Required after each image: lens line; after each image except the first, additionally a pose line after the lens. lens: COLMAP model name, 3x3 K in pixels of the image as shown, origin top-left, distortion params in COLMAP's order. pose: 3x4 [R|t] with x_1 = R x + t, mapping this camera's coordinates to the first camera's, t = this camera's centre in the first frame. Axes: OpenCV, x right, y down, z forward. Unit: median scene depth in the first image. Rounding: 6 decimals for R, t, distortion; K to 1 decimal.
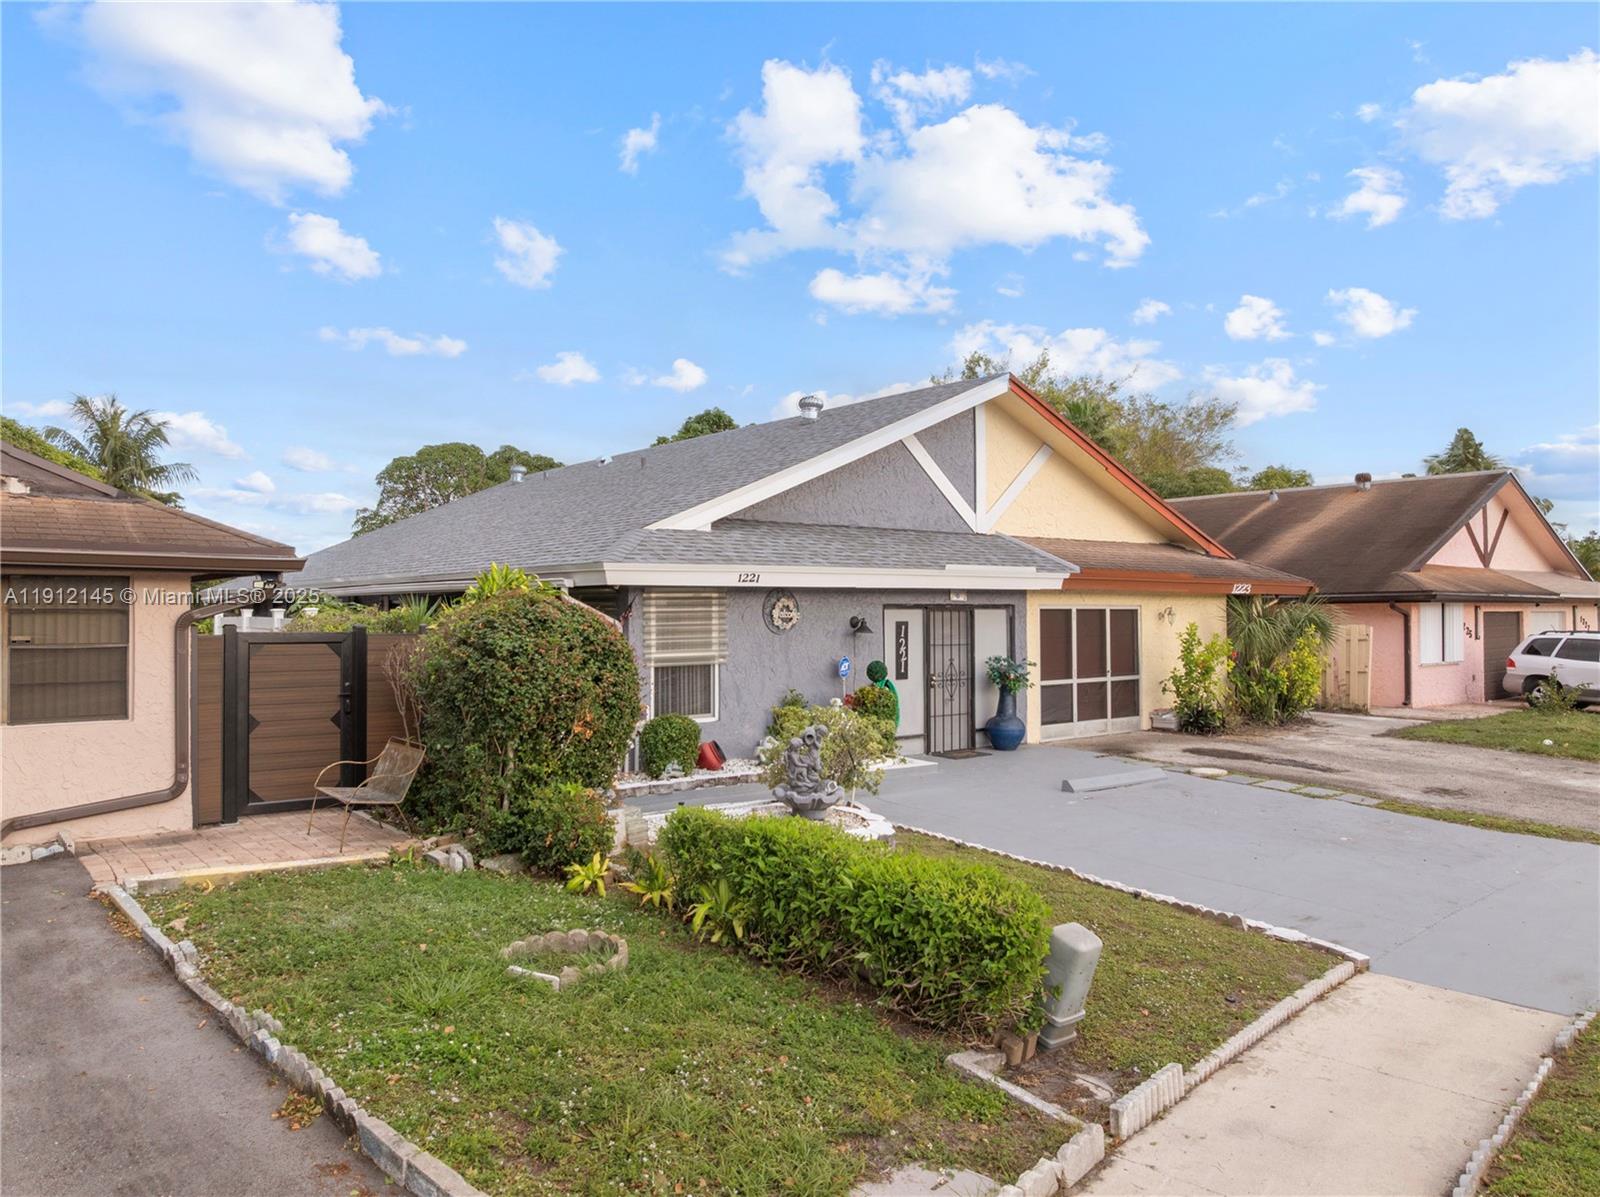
lens RADIAL K [[1123.8, 0, 801.8], [0, 1123.8, 600.3], [0, 0, 1]] dist [-0.038773, 0.000983]
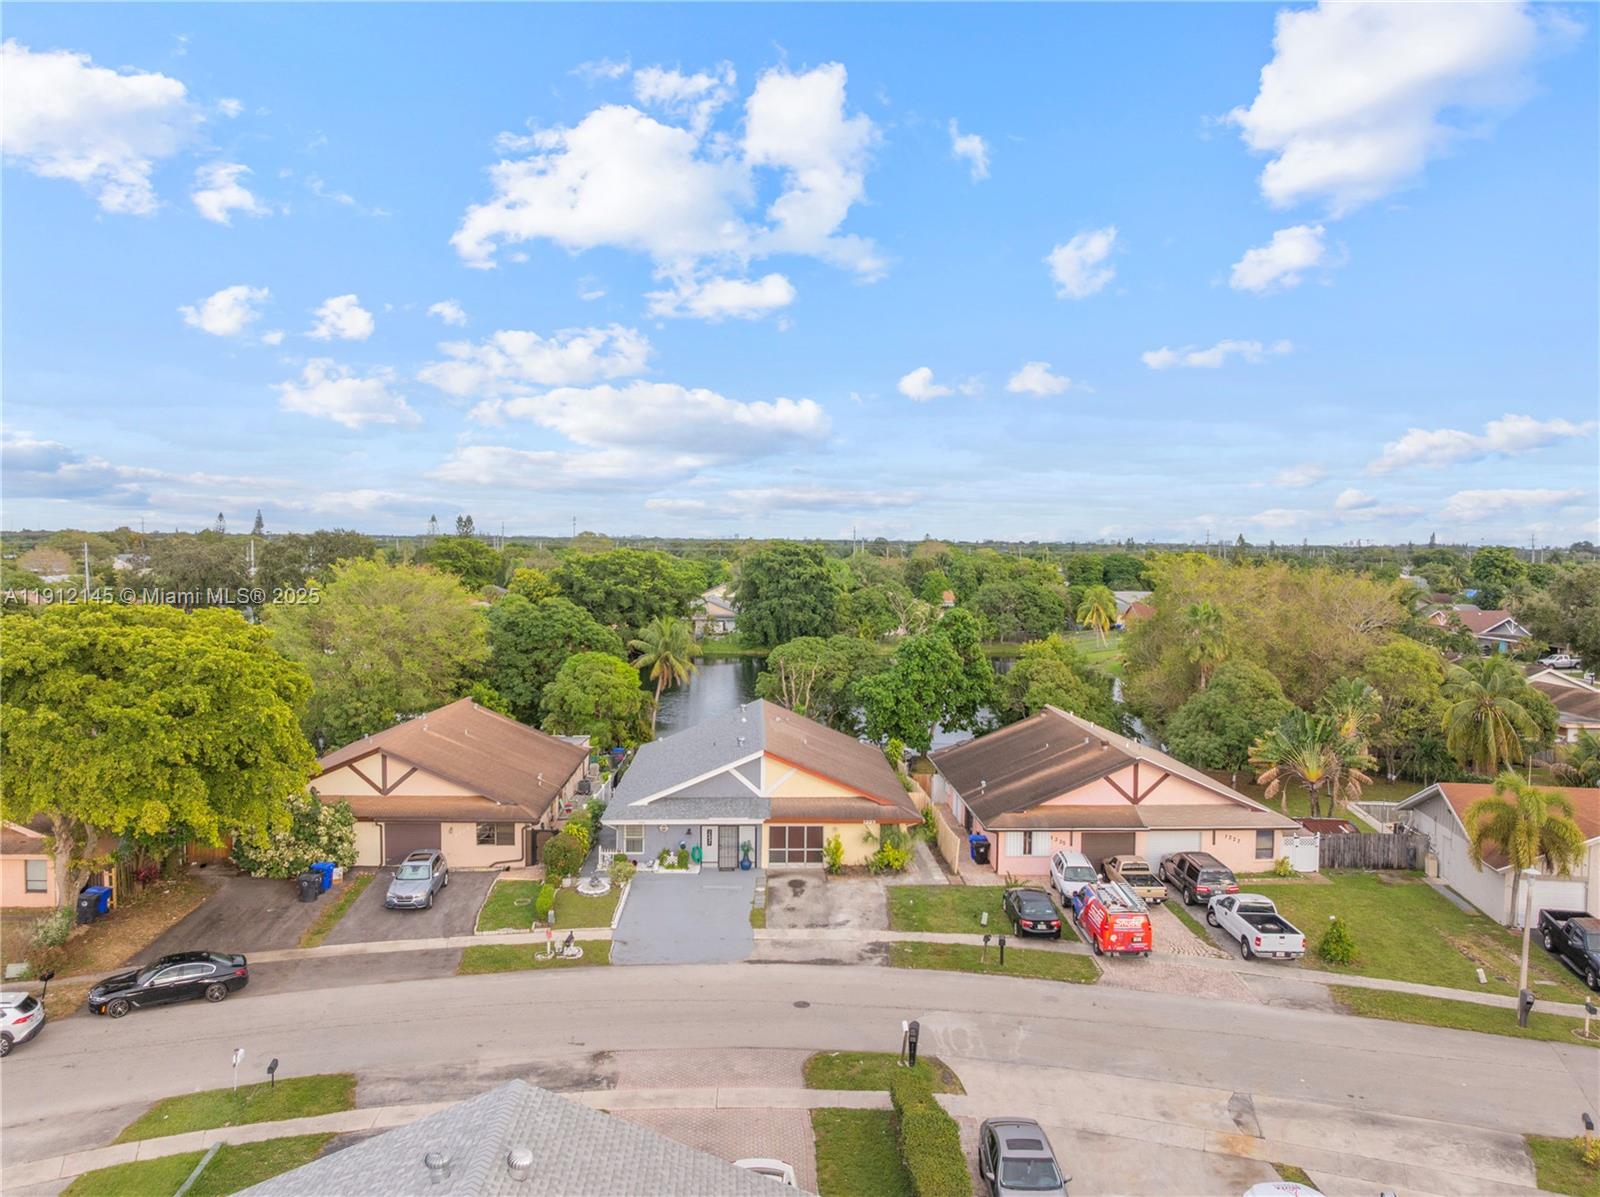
lens RADIAL K [[1123.8, 0, 800.2], [0, 1123.8, 600.4], [0, 0, 1]] dist [-0.038773, 0.000983]
pose [[0.802050, 0.042060, -0.595774, 2.224008], [-0.004743, 0.997934, 0.064066, -0.862553], [0.597238, -0.048558, 0.800593, -1.494940]]
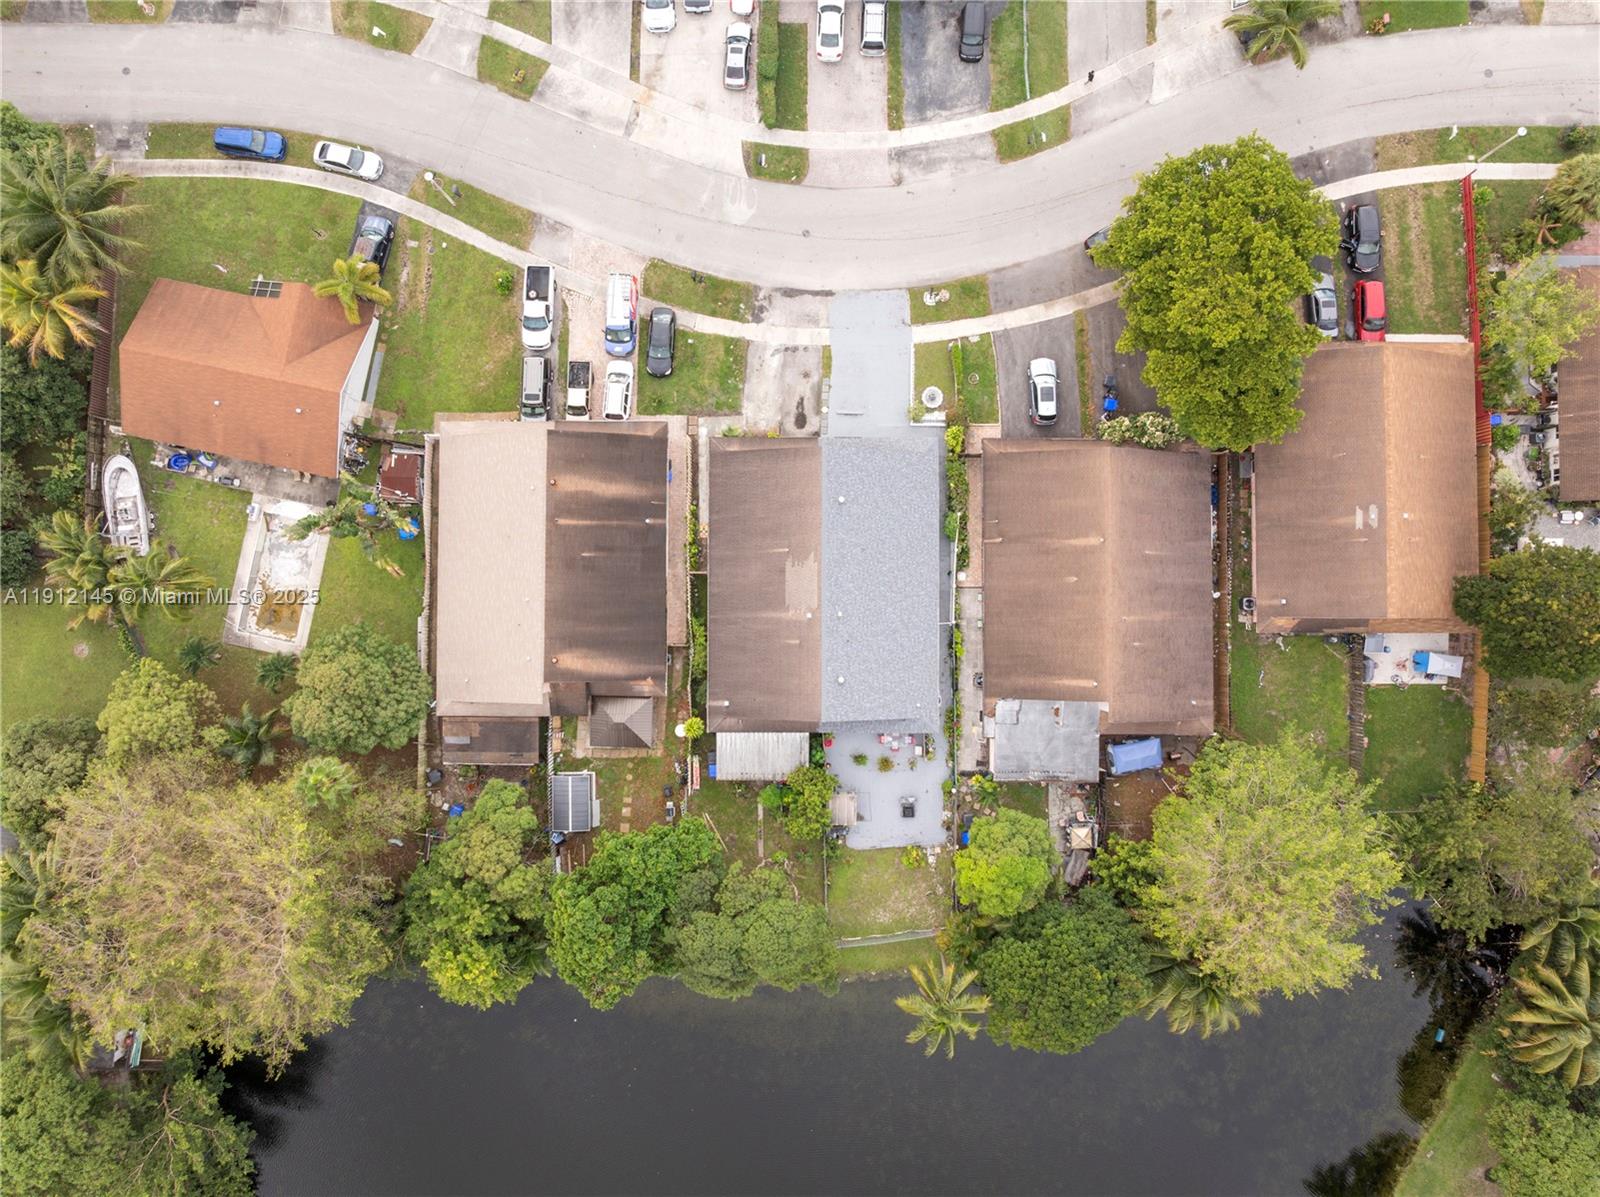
lens RADIAL K [[1123.8, 0, 800.3], [0, 1123.8, 599.4], [0, 0, 1]] dist [-0.038773, 0.000983]
pose [[-0.772585, -0.634892, 0.005067, -0.128831], [-0.011661, 0.022168, 0.999686, -4.573383], [-0.634805, 0.772283, -0.024530, 1.680095]]
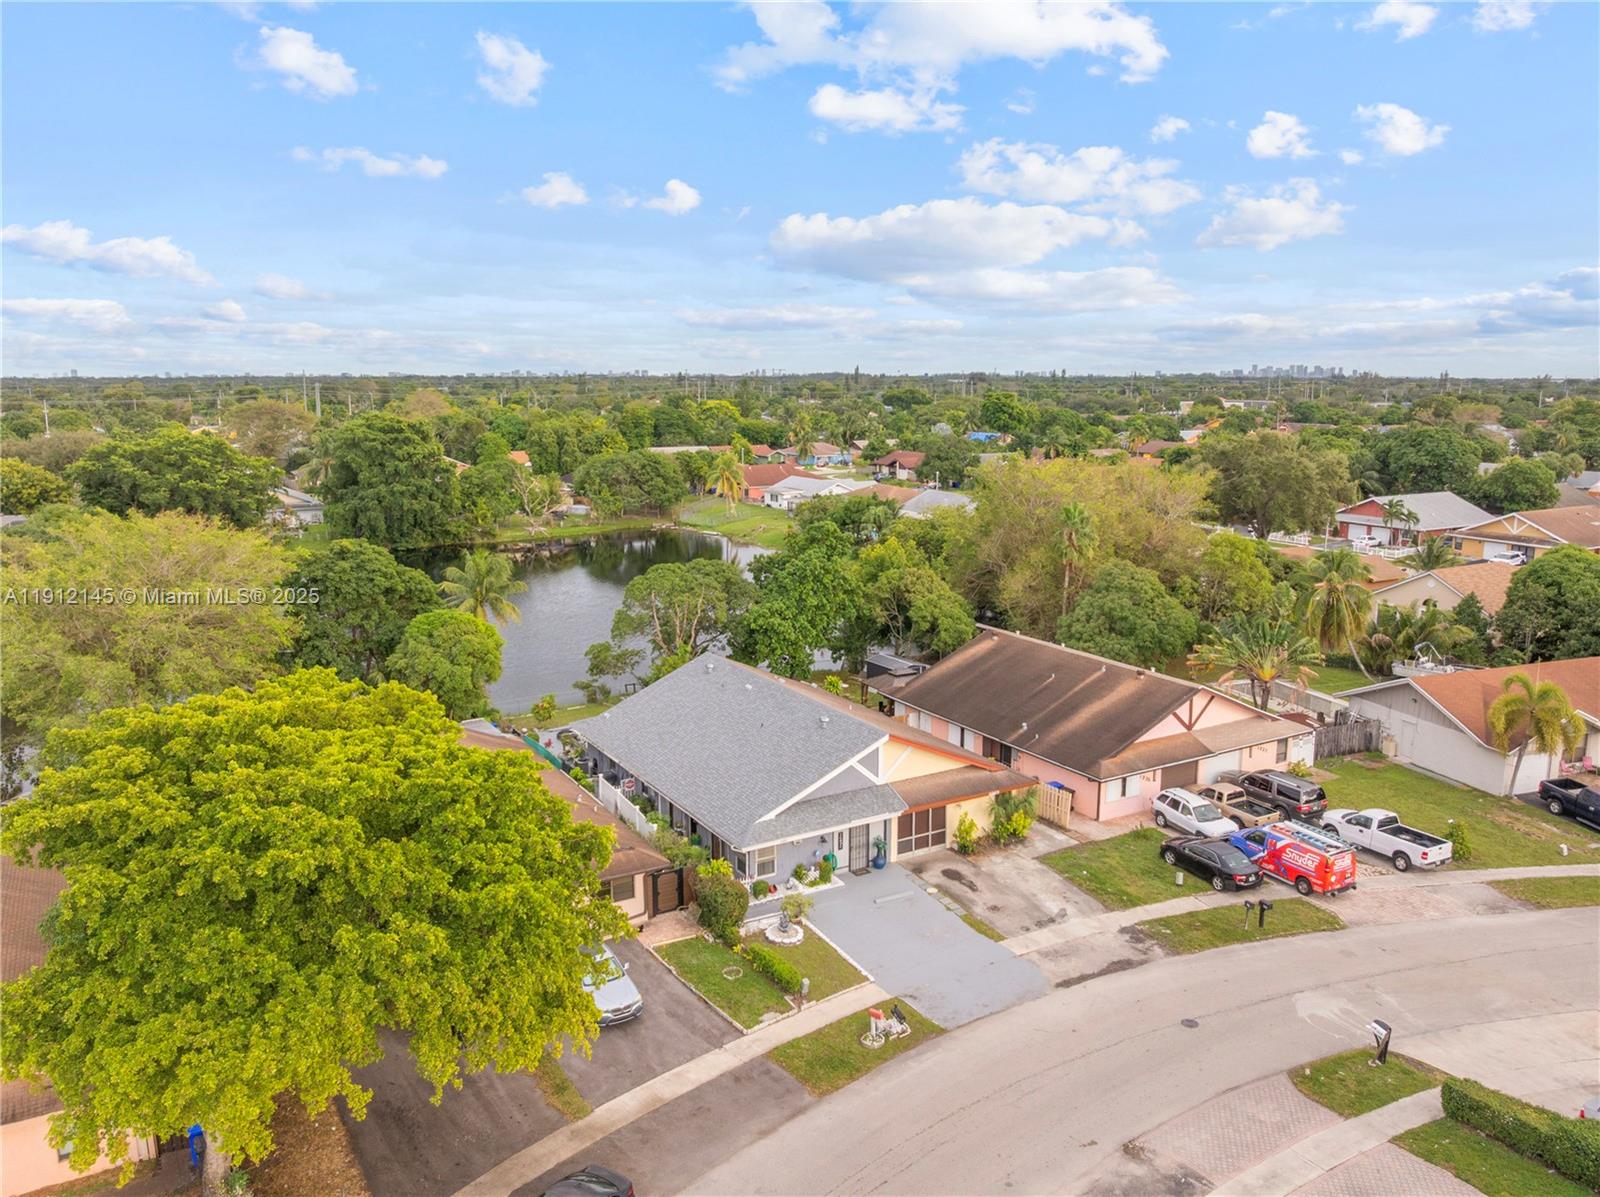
lens RADIAL K [[1183.2, 0, 797.6], [0, 1183.2, 590.2], [0, 0, 1]] dist [-0.038884, -0.005648]
pose [[0.987882, 0.029045, -0.152467, 0.417714], [0.000512, 0.981718, 0.190338, -1.162974], [0.155208, -0.188110, 0.969807, -1.885925]]
